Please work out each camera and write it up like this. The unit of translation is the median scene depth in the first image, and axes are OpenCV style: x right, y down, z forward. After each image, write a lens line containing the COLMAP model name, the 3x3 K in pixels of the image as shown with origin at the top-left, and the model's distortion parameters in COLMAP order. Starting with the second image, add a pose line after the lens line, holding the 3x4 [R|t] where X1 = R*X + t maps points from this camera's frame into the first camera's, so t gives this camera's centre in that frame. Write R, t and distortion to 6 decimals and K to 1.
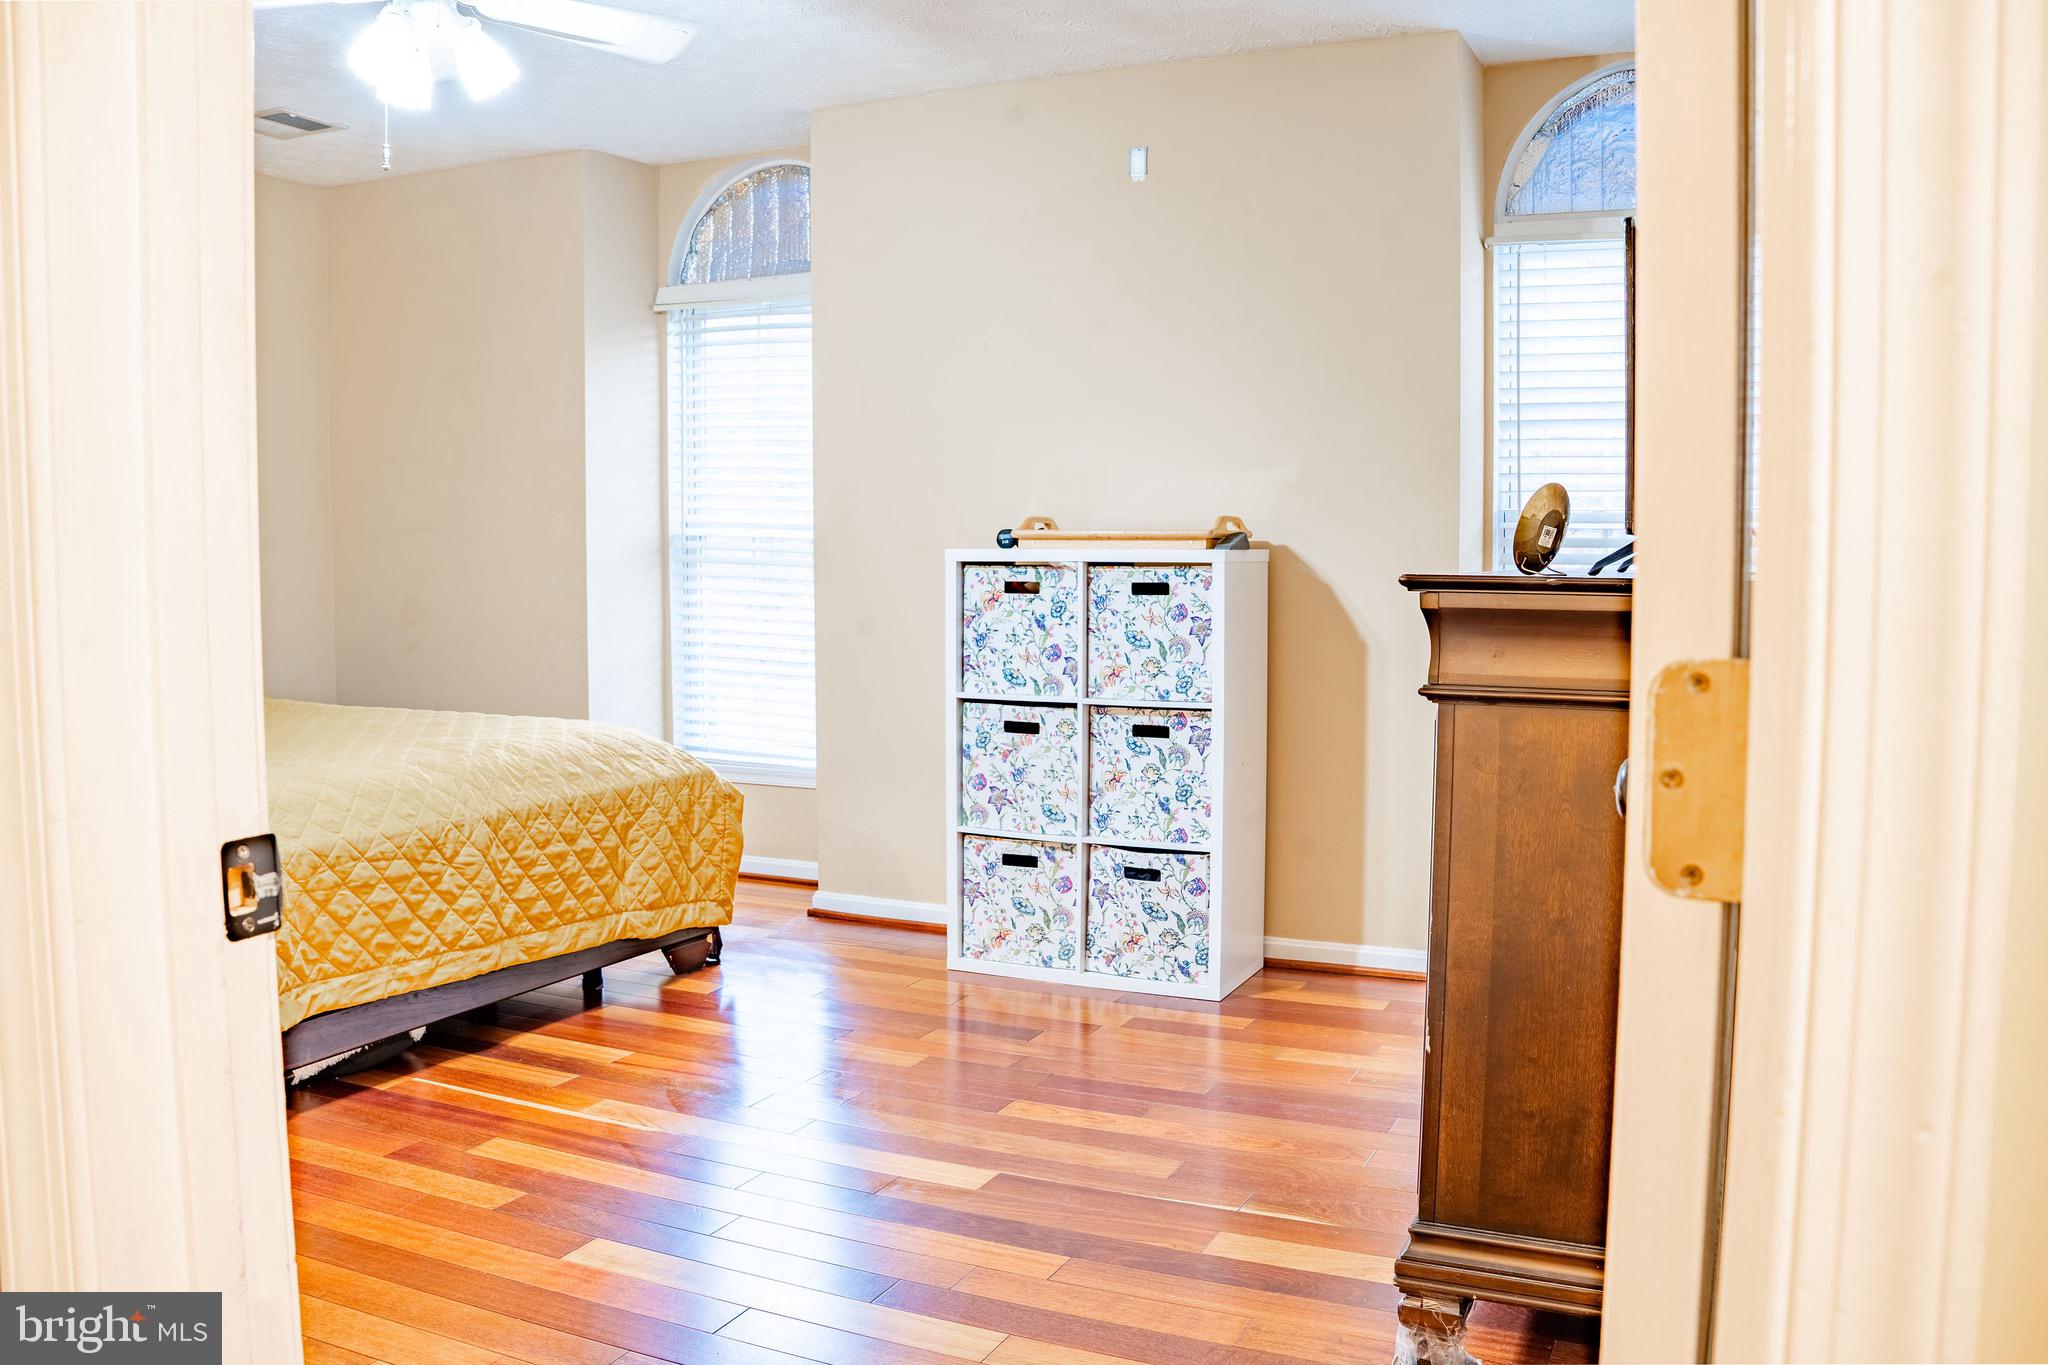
lens RADIAL K [[1708.9, 0, 1026.4], [0, 1708.9, 680.9], [0, 0, 1]] dist [-0.160091, 0.094148]
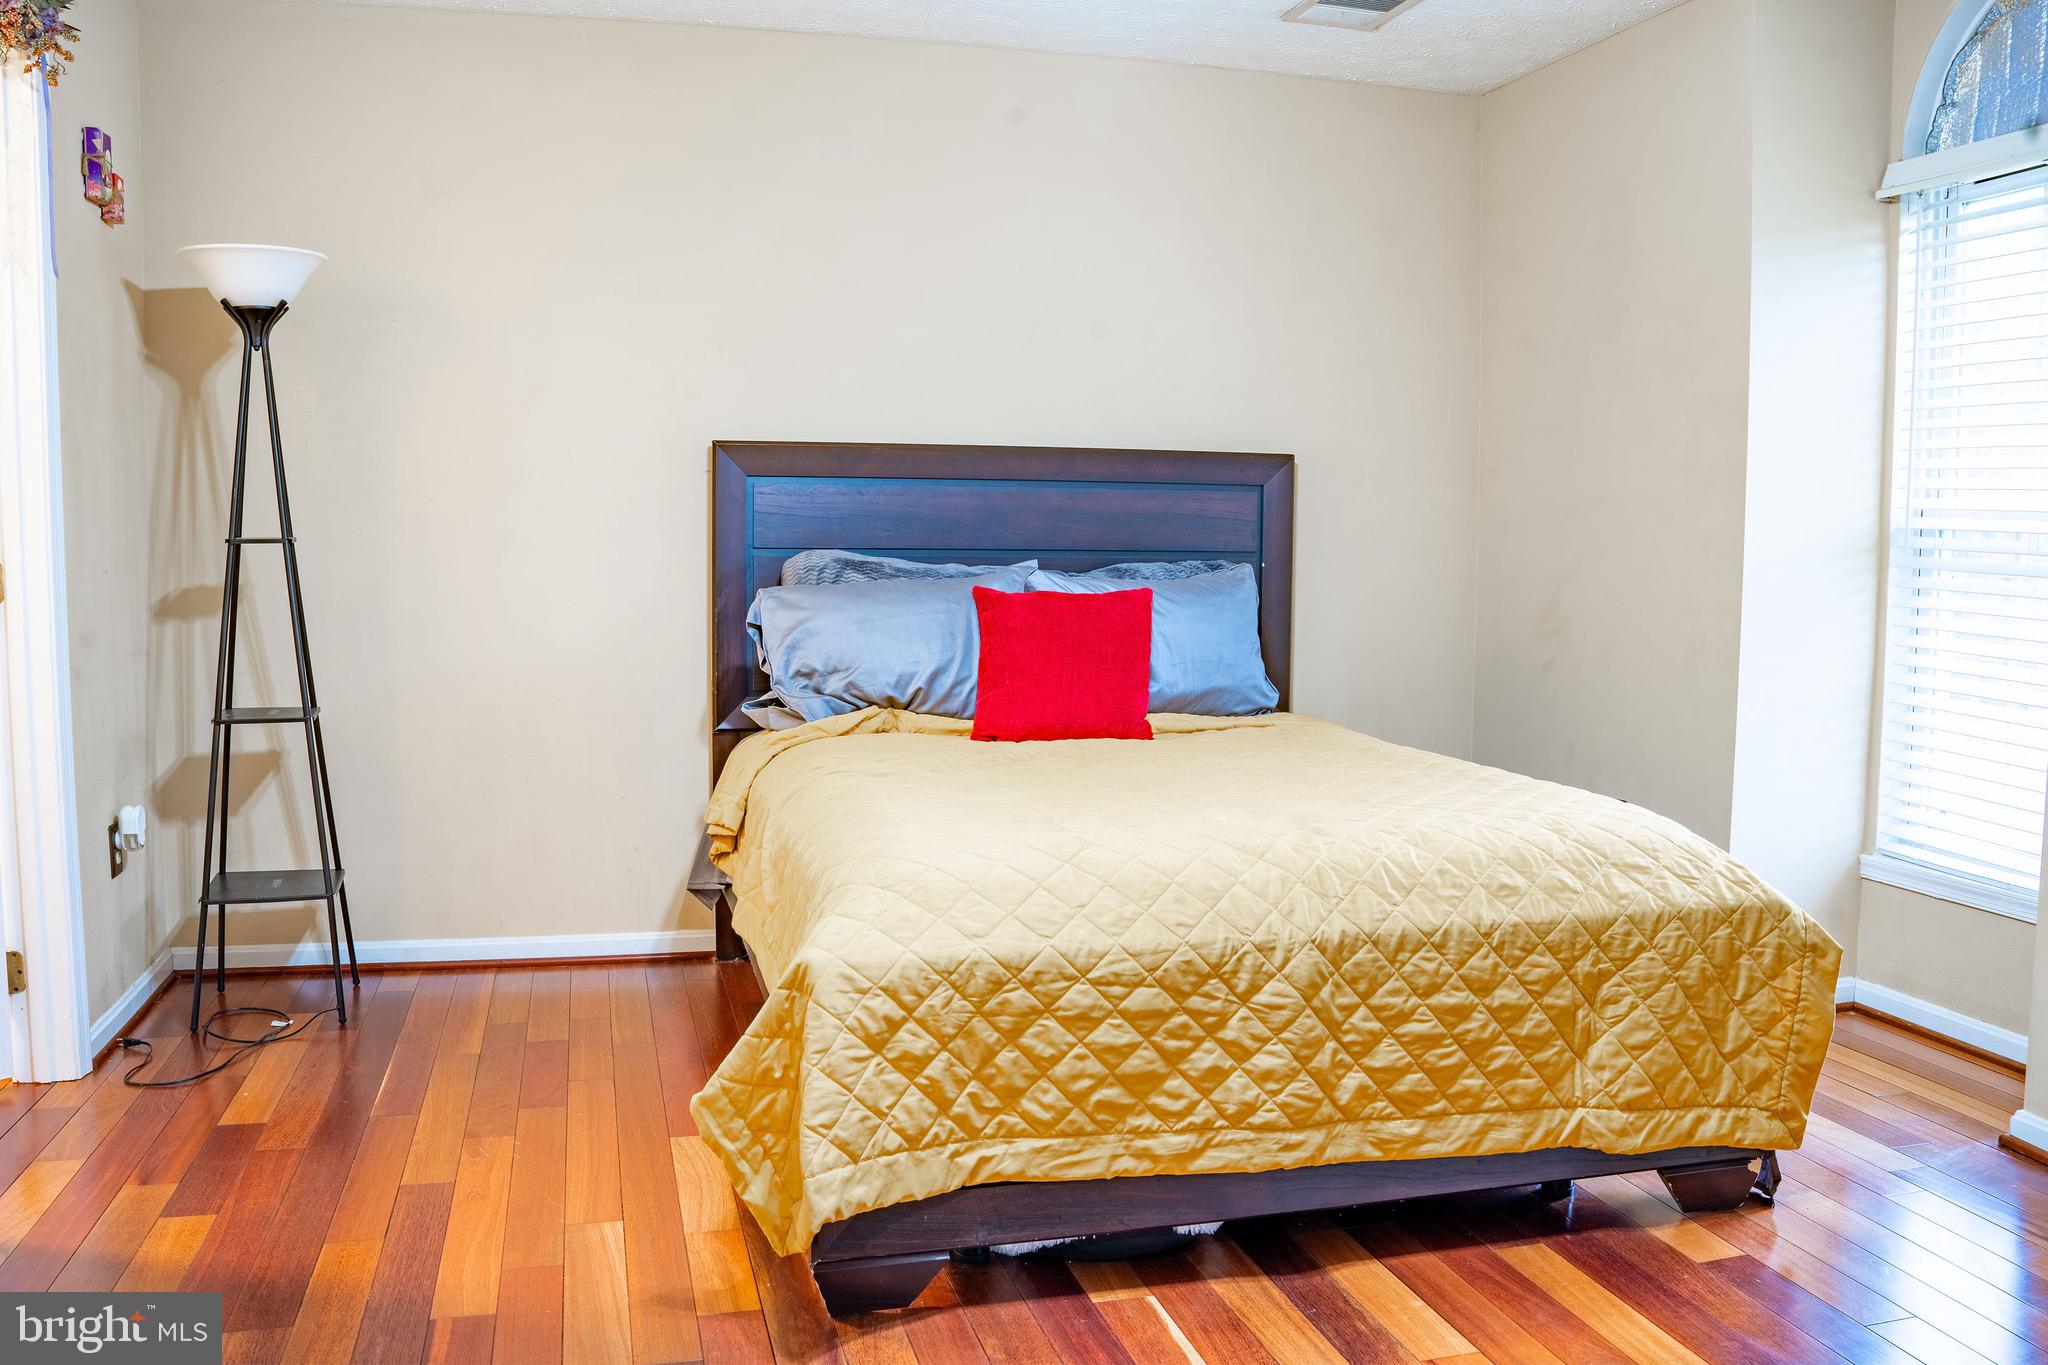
lens RADIAL K [[1708.9, 0, 1016.4], [0, 1708.9, 695.4], [0, 0, 1]] dist [-0.160091, 0.094148]
pose [[0.647381, 0.075071, -0.758461, 0.107497], [-0.065882, 0.996924, 0.042440, -0.037705], [0.759314, 0.022494, 0.650336, 0.488588]]
